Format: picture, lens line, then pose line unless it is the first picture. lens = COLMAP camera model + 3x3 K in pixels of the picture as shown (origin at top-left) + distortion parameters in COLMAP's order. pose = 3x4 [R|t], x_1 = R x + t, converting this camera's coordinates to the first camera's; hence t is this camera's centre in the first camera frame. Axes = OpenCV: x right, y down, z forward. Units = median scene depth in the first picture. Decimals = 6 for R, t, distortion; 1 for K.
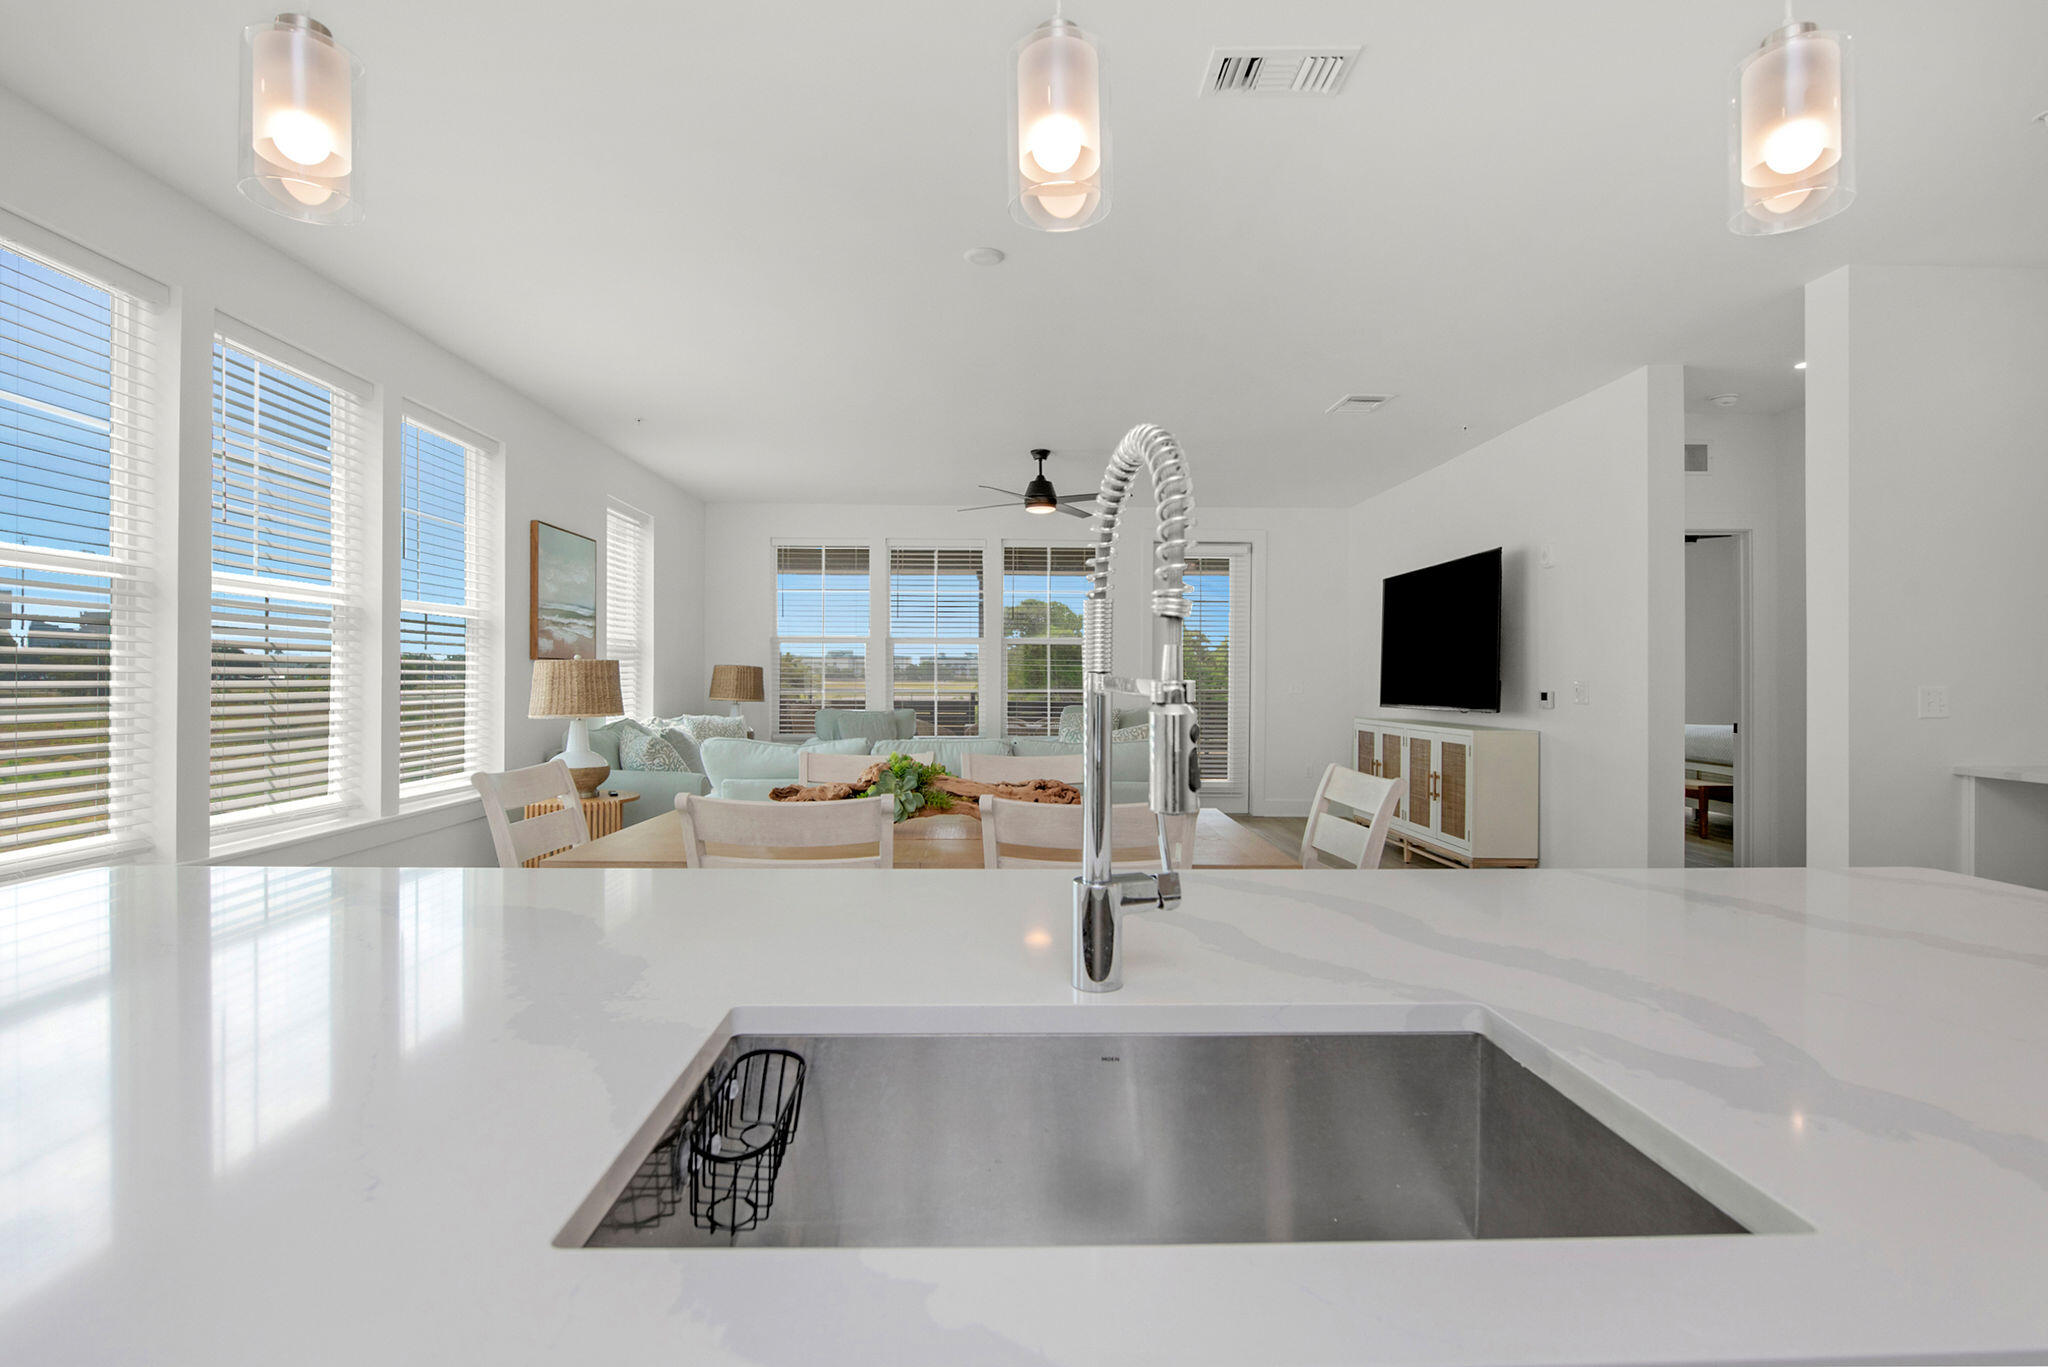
lens RADIAL K [[981.3, 0, 1024.0], [0, 981.3, 683.5], [0, 0, 1]] dist [0.020240, 0.000094]
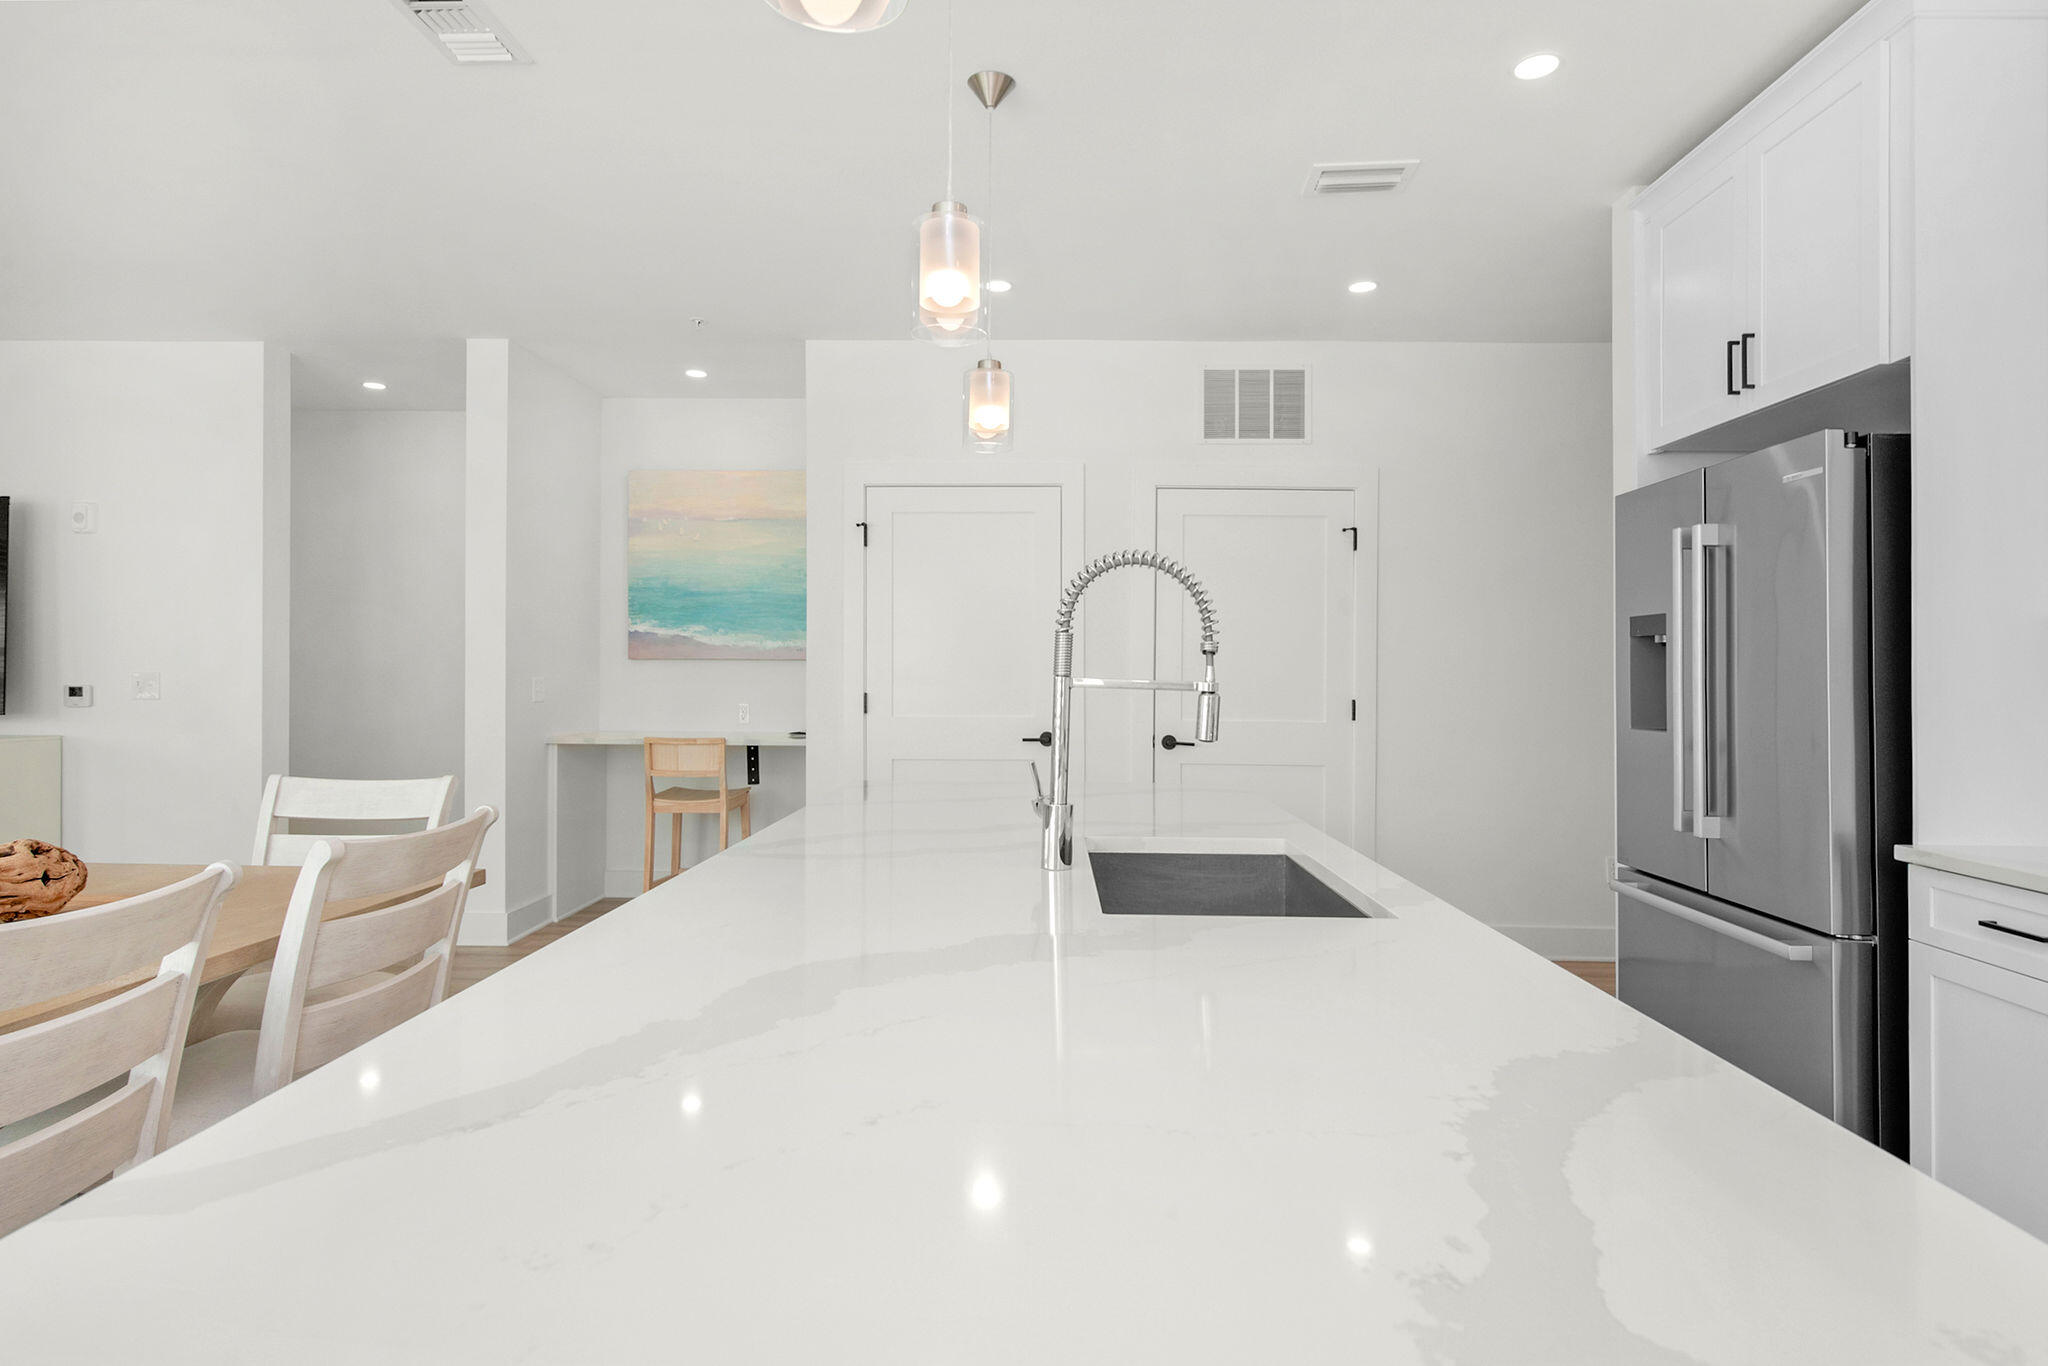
lens RADIAL K [[1089.6, 0, 1024.0], [0, 1089.6, 683.0], [0, 0, 1]] dist [0.002075, 0.000583]
pose [[0.044436, -0.012253, 0.998937, -0.280035], [0.000692, 0.999925, 0.012235, -0.003722], [-0.999012, 0.000148, 0.044441, 0.159119]]
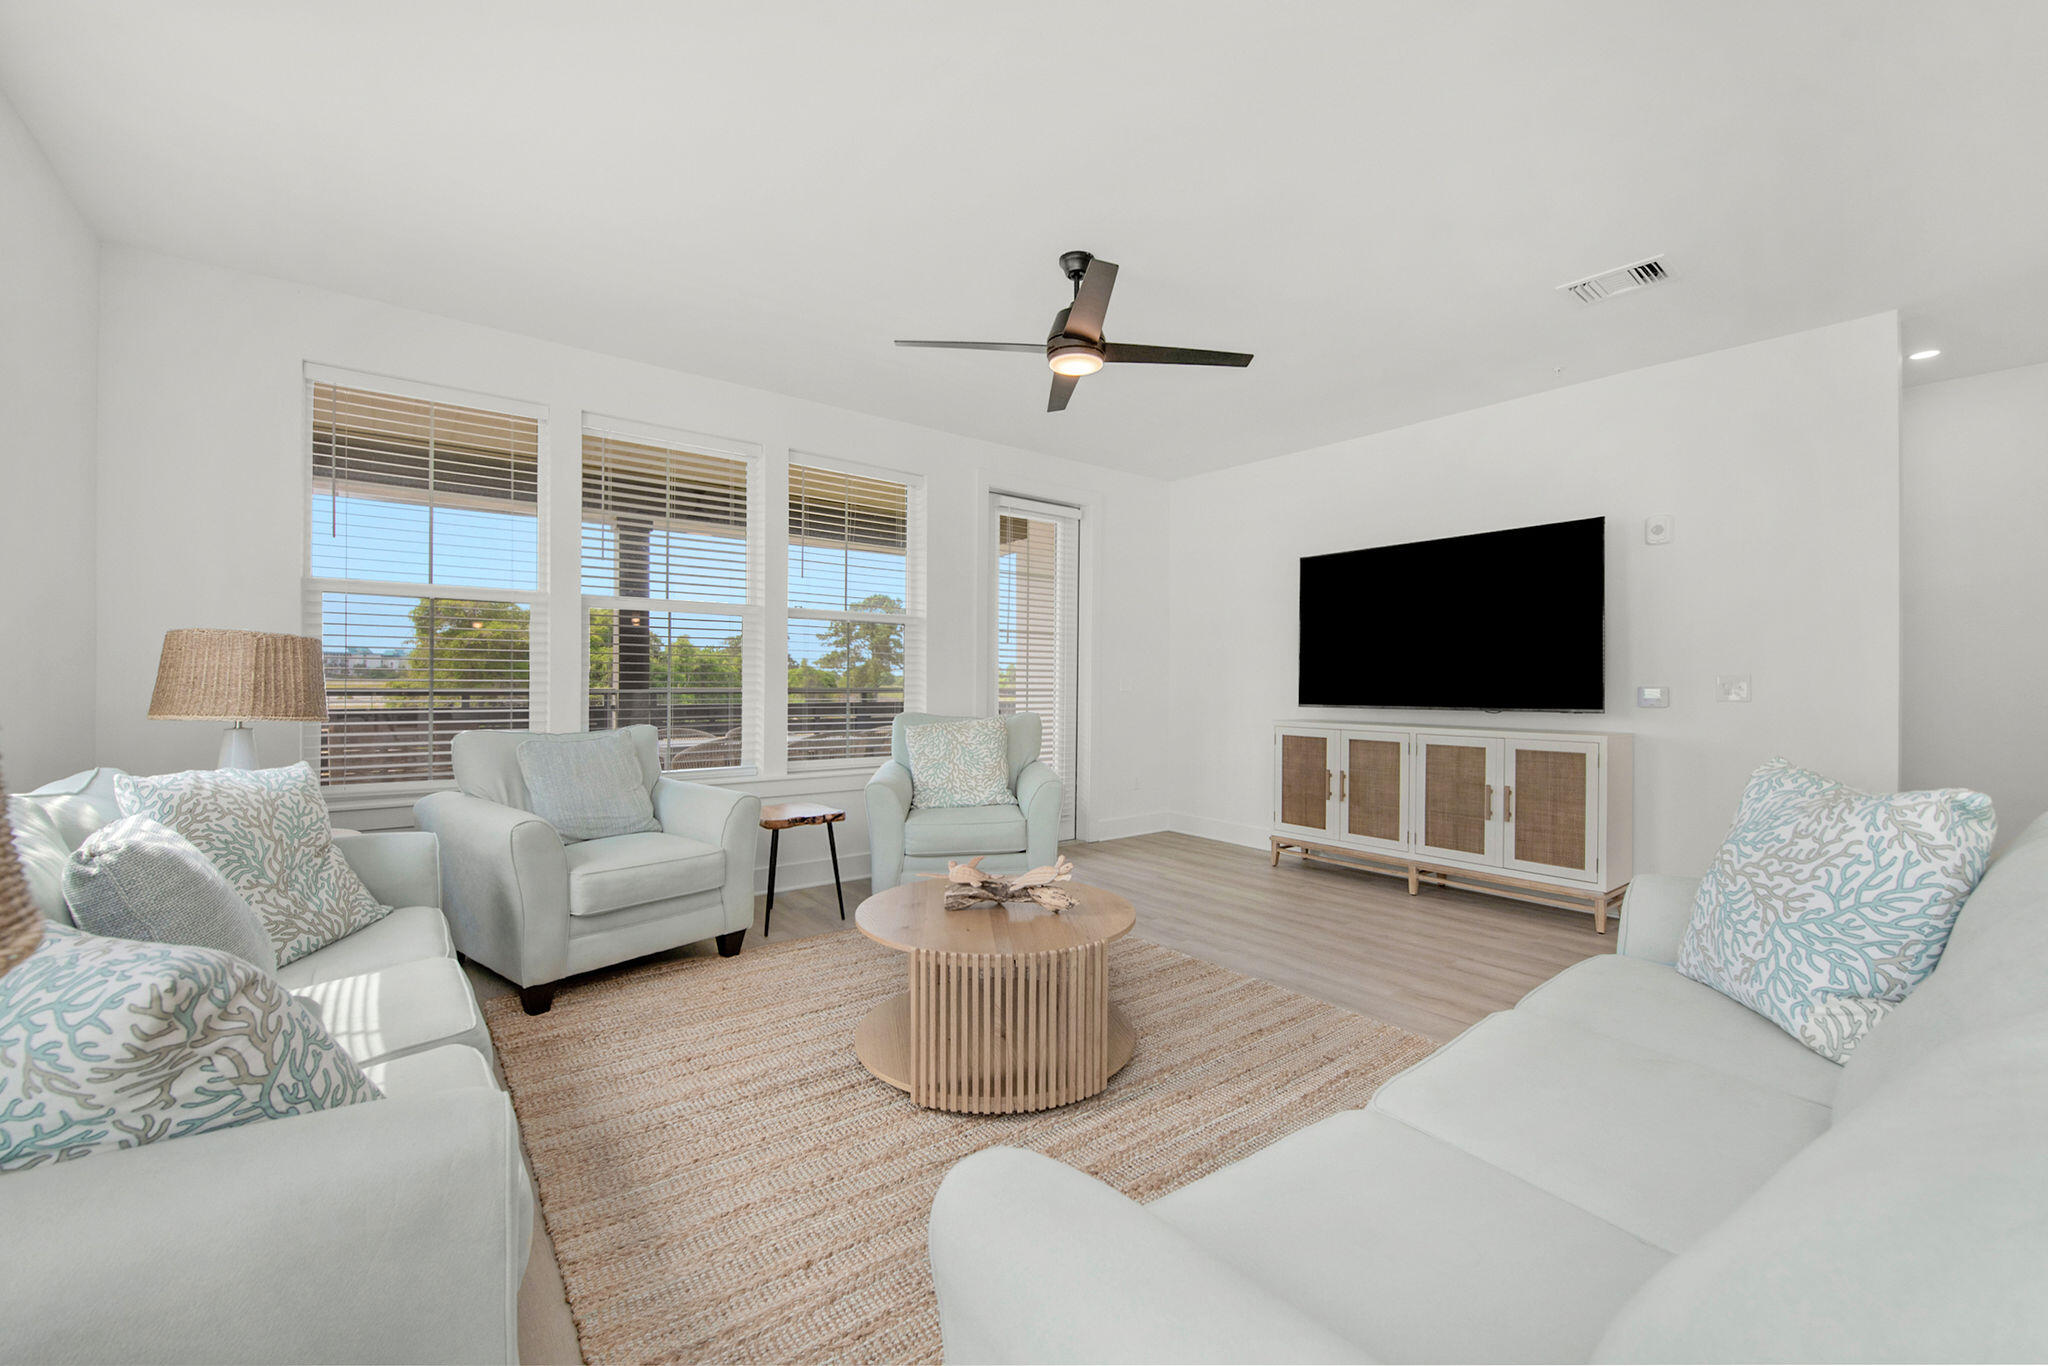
lens RADIAL K [[809.8, 0, 1024.0], [0, 809.8, 683.0], [0, 0, 1]] dist [-0.011329, -0.003368]
pose [[0.797752, -0.002243, 0.602981, -0.282595], [0.001033, 0.999997, 0.002352, 0.001486], [-0.602984, -0.001254, 0.797752, 0.654745]]
